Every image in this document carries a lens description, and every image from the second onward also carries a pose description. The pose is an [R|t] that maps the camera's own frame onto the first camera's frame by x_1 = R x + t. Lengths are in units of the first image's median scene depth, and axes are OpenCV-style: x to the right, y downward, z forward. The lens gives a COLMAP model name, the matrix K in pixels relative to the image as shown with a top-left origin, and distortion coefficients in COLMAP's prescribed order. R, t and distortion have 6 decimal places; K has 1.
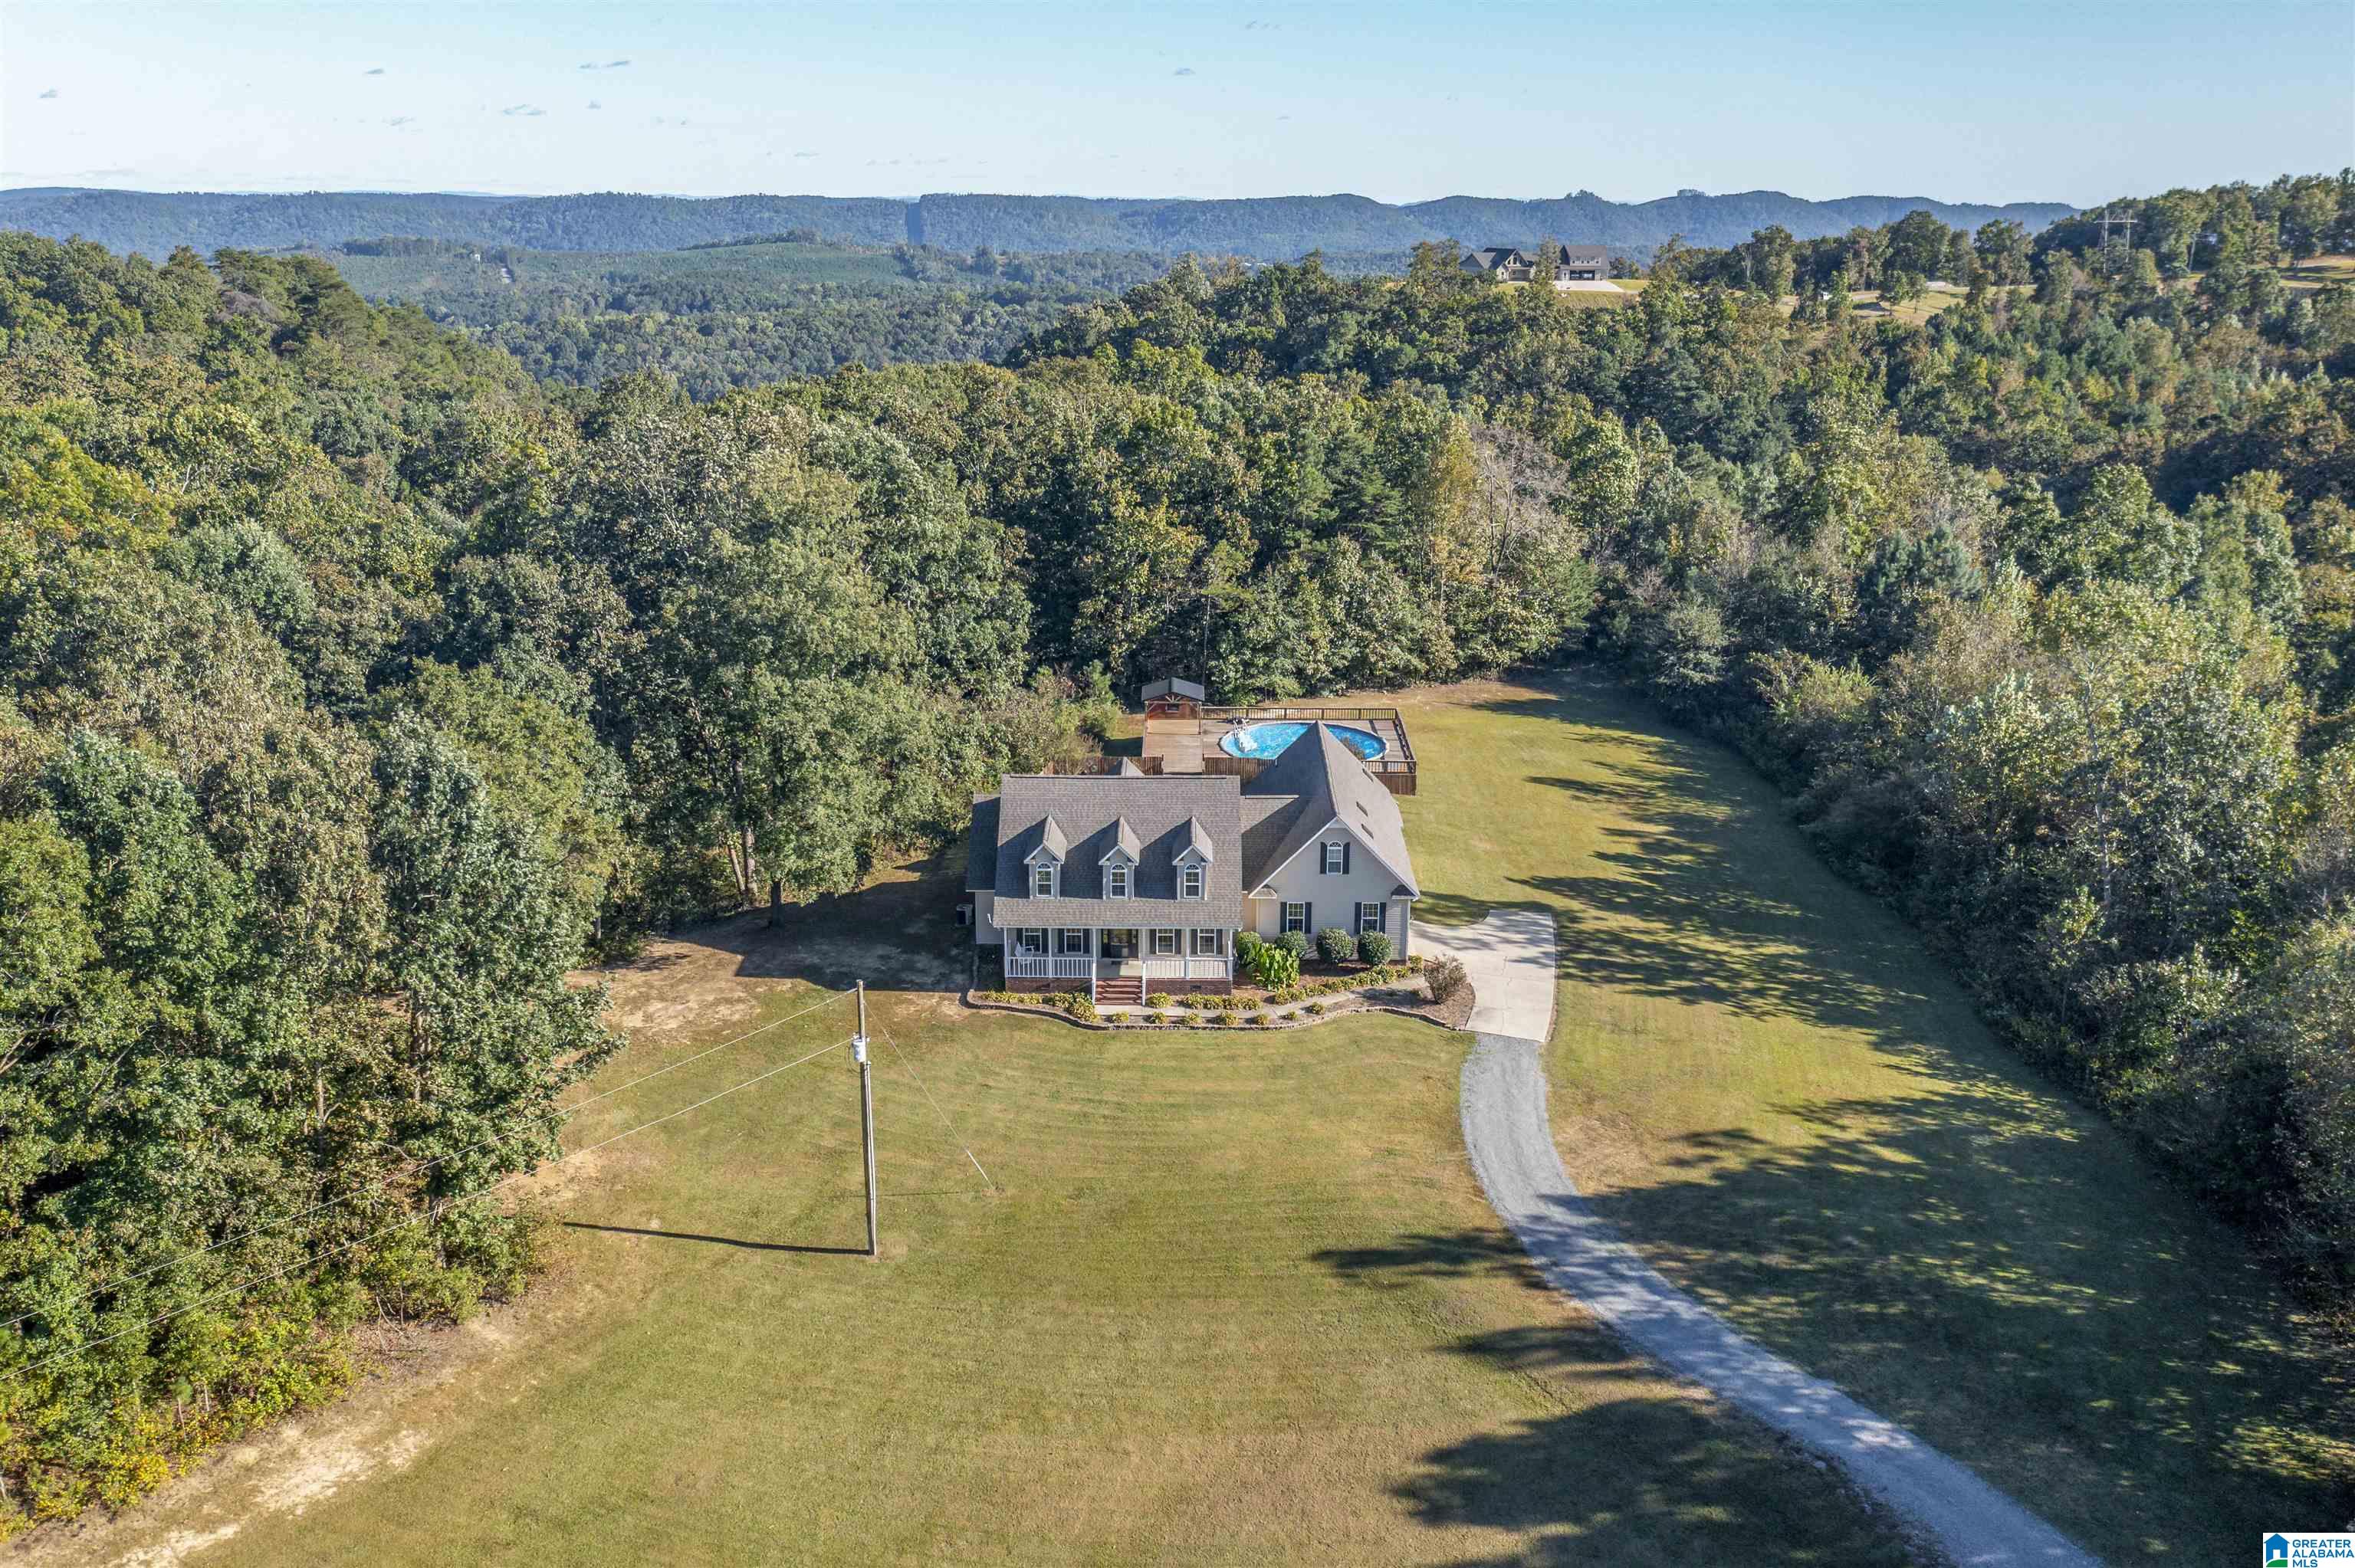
lens RADIAL K [[1879.5, 0, 1177.5], [0, 1879.5, 784.0], [0, 0, 1]] dist [-0.010547, -0.004474]
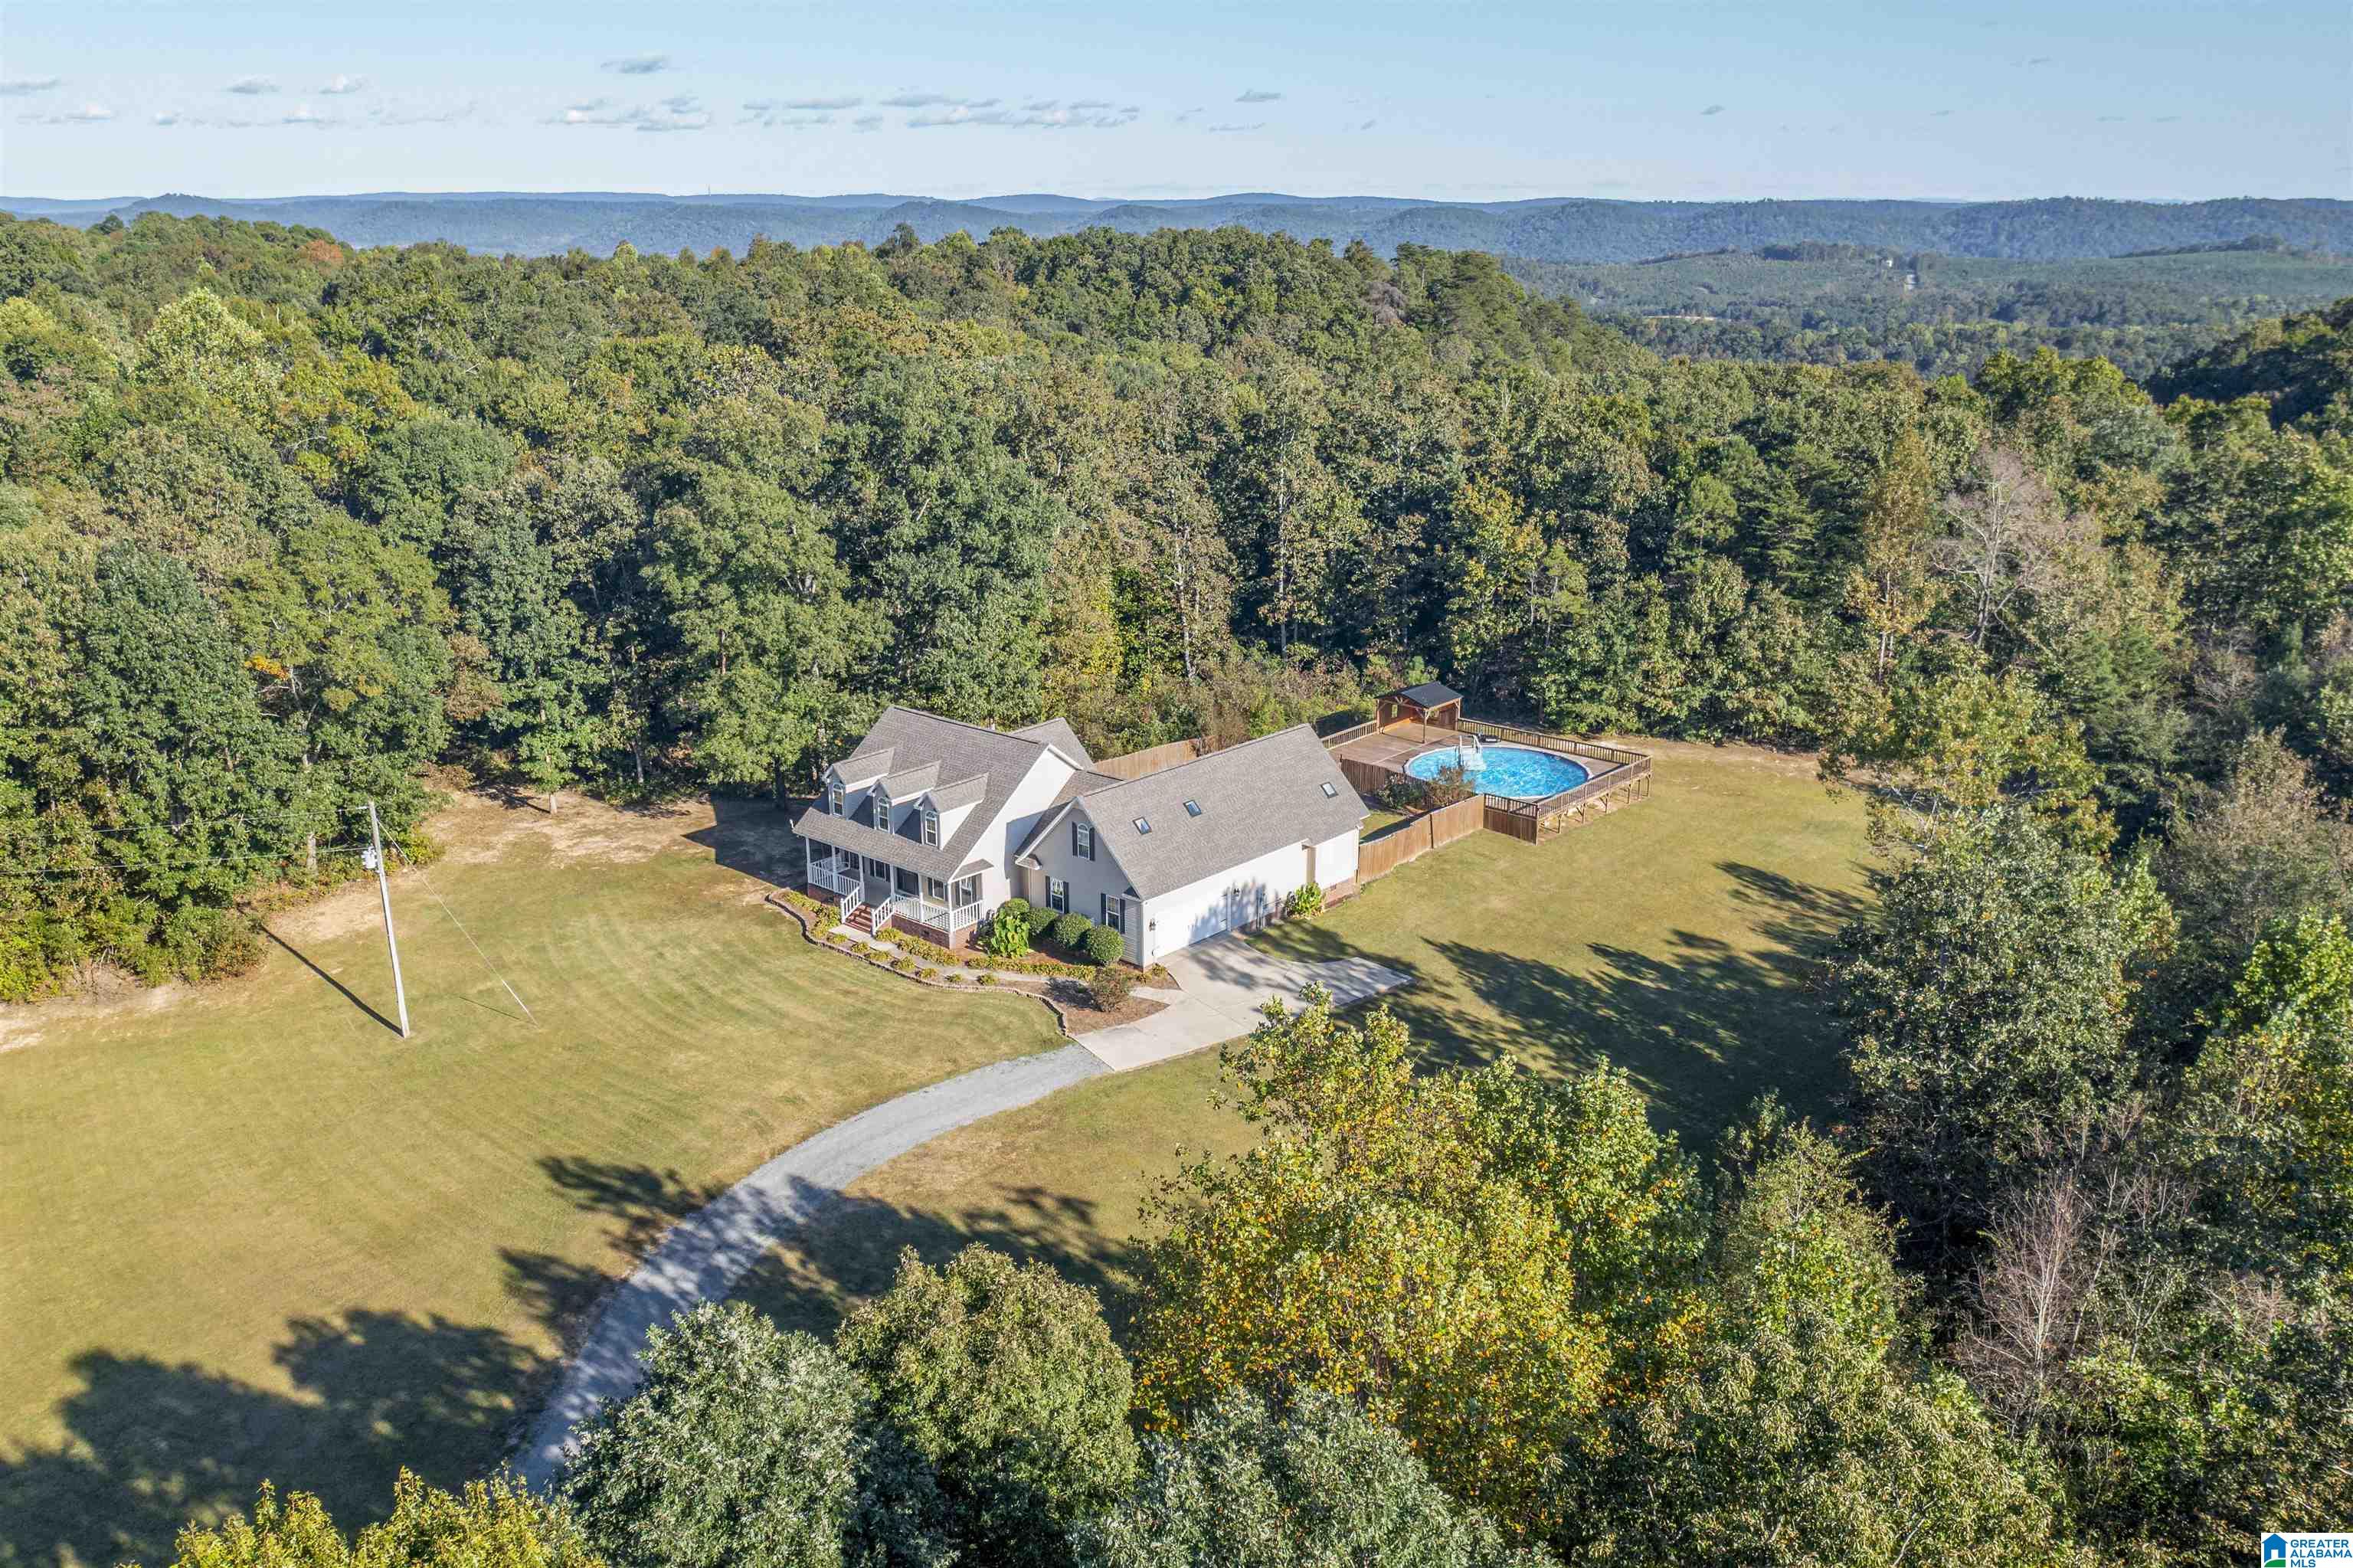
lens RADIAL K [[1886.0, 0, 1176.5], [0, 1886.0, 784.0], [0, 0, 1]] dist [-0.023997, 0.037662]
pose [[0.753565, 0.184316, -0.631005, 0.661449], [-0.187029, 0.980332, 0.062999, -0.054182], [0.630206, 0.070543, 0.773217, 0.256259]]
